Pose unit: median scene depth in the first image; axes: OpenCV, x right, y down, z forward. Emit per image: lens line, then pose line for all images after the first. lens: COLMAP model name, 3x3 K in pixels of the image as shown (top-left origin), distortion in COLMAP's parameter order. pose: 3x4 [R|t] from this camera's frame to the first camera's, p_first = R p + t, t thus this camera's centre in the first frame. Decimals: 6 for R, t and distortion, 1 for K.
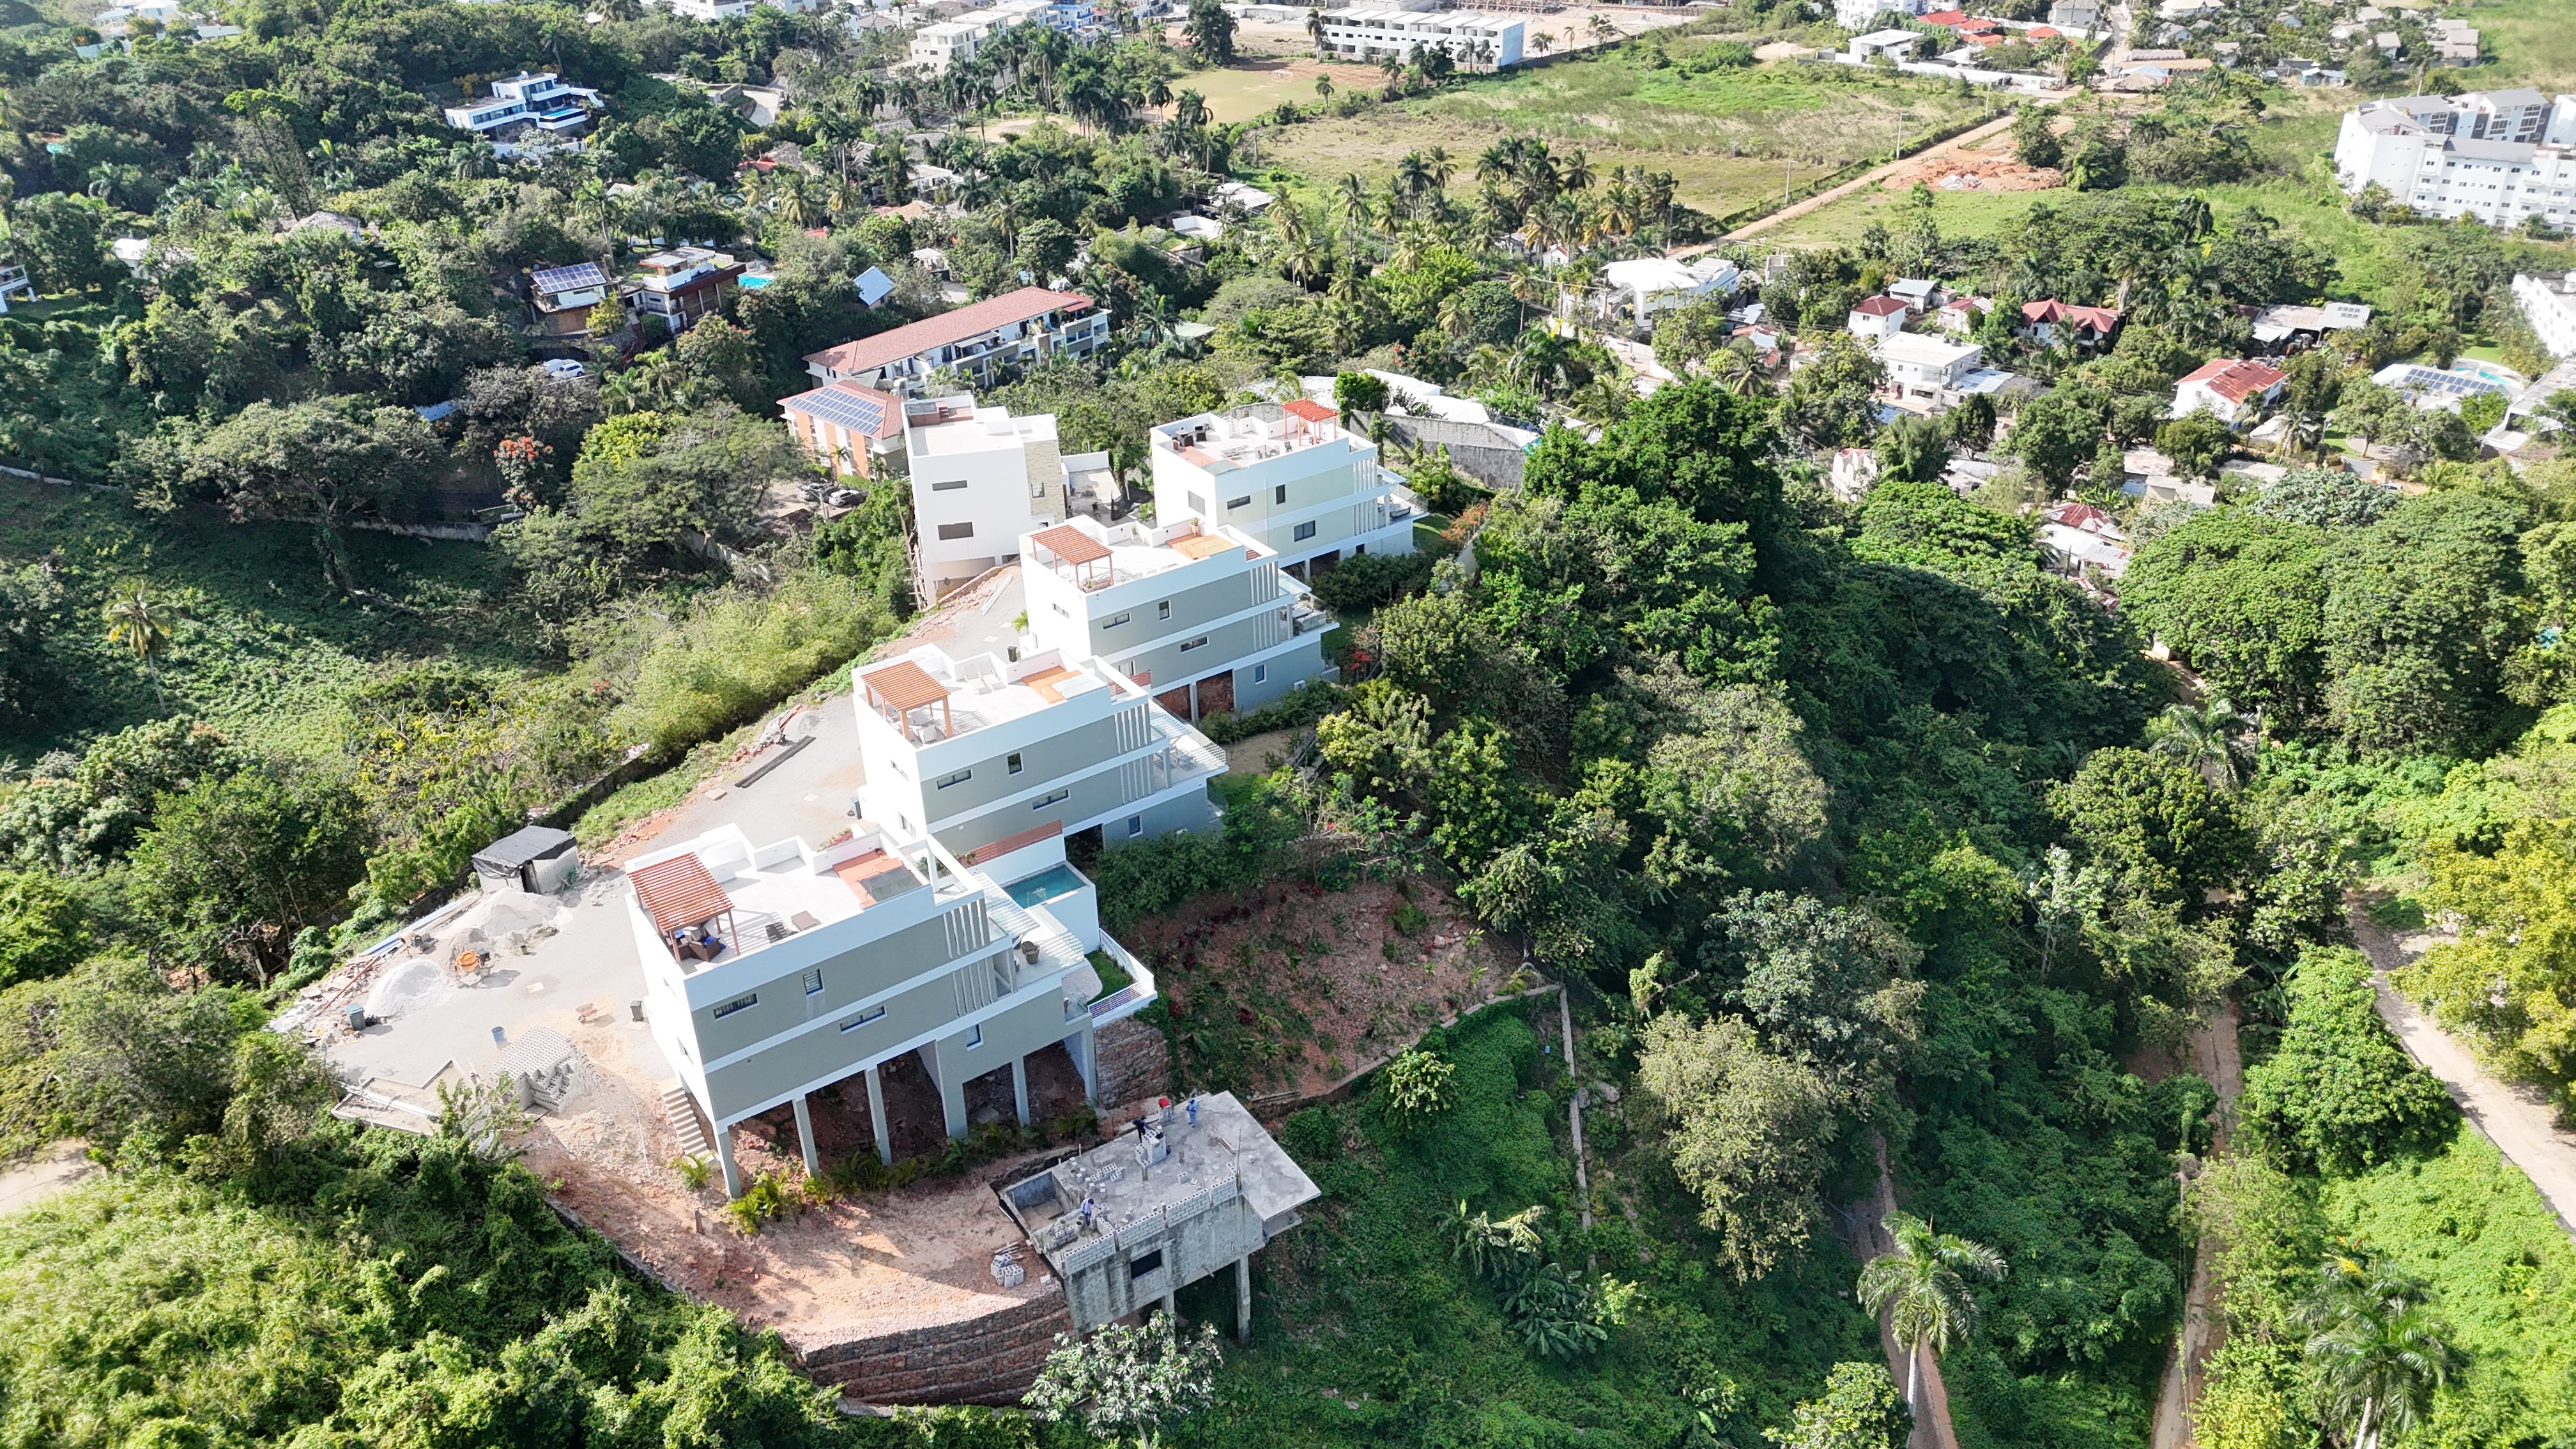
lens RADIAL K [[1890.3, 0, 1288.9], [0, 1890.3, 713.4], [0, 0, 1]] dist [0.088754, -0.096136]
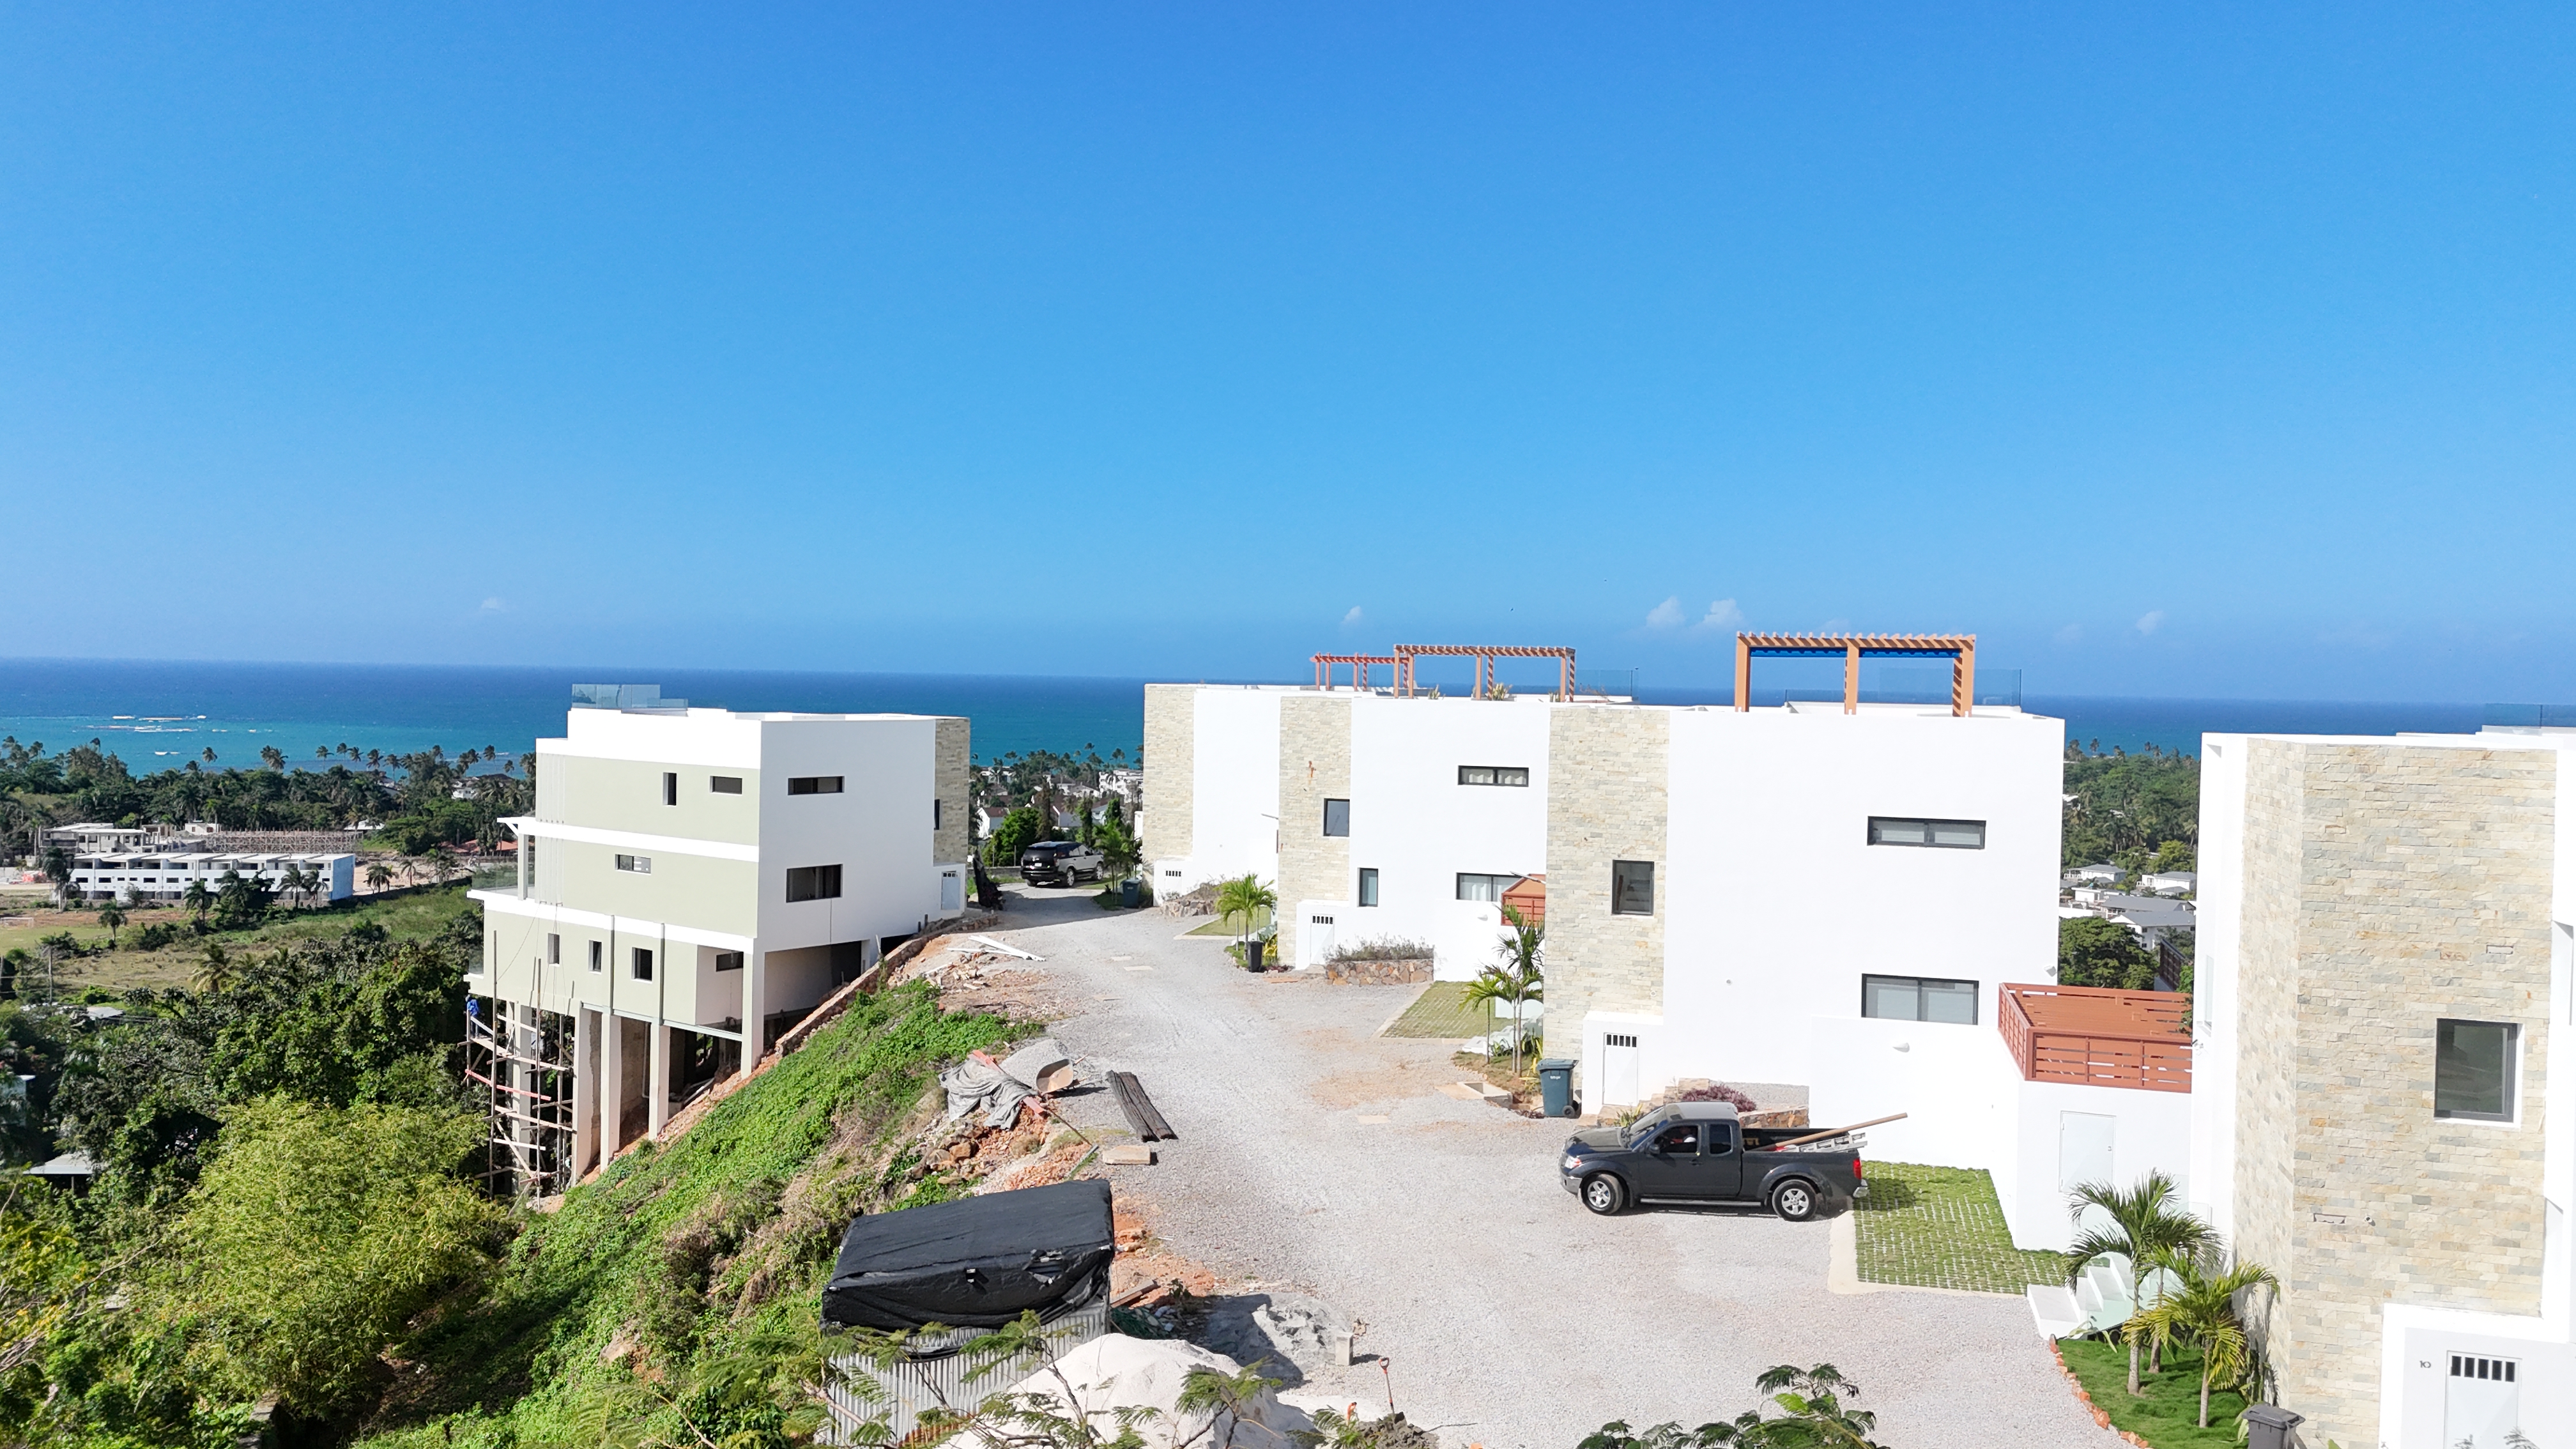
lens RADIAL K [[1889.4, 0, 1287.8], [0, 1889.4, 721.7], [0, 0, 1]] dist [0.089687, -0.096872]
pose [[0.772921, 0.028257, 0.633873, -0.166125], [0.273461, 0.886629, -0.372972, 0.036400], [-0.572549, 0.461617, 0.677567, 0.238881]]
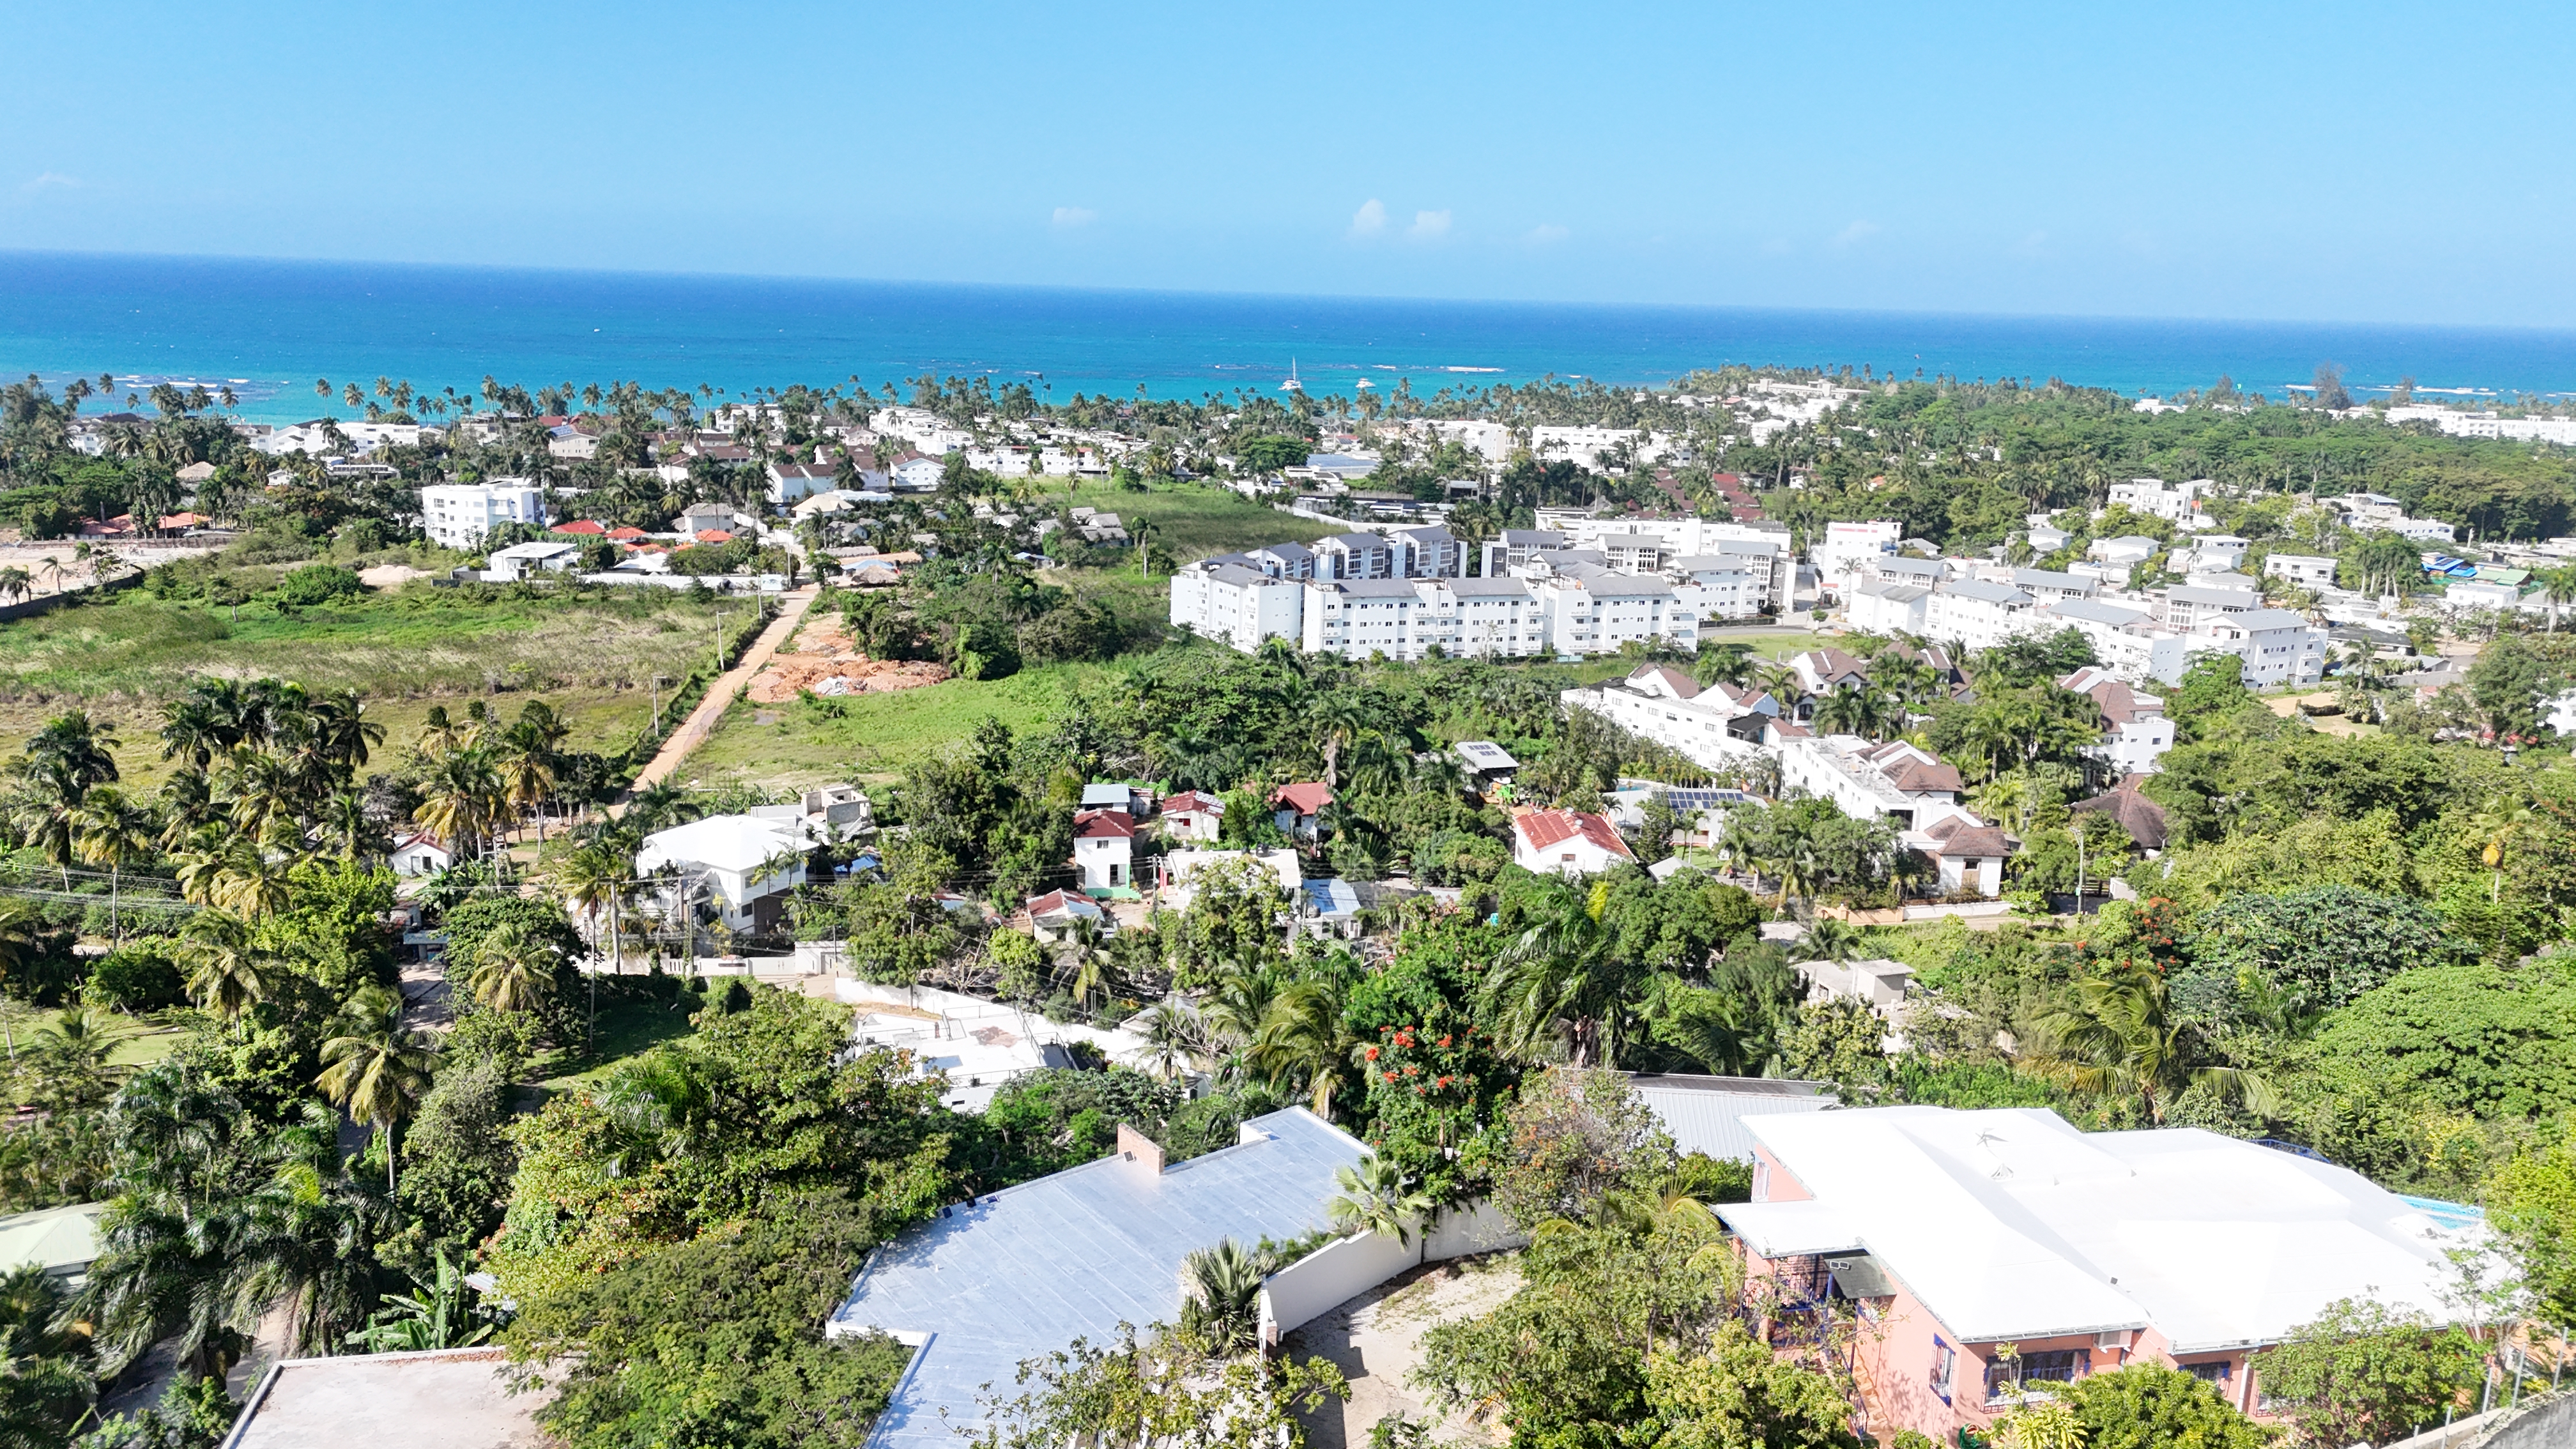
lens RADIAL K [[1889.4, 0, 1287.8], [0, 1889.4, 721.7], [0, 0, 1]] dist [0.089687, -0.096872]
pose [[0.657375, -0.120215, 0.743912, -0.123413], [0.325163, 0.935811, -0.136112, -0.128545], [-0.679799, 0.331370, 0.654269, 0.484967]]
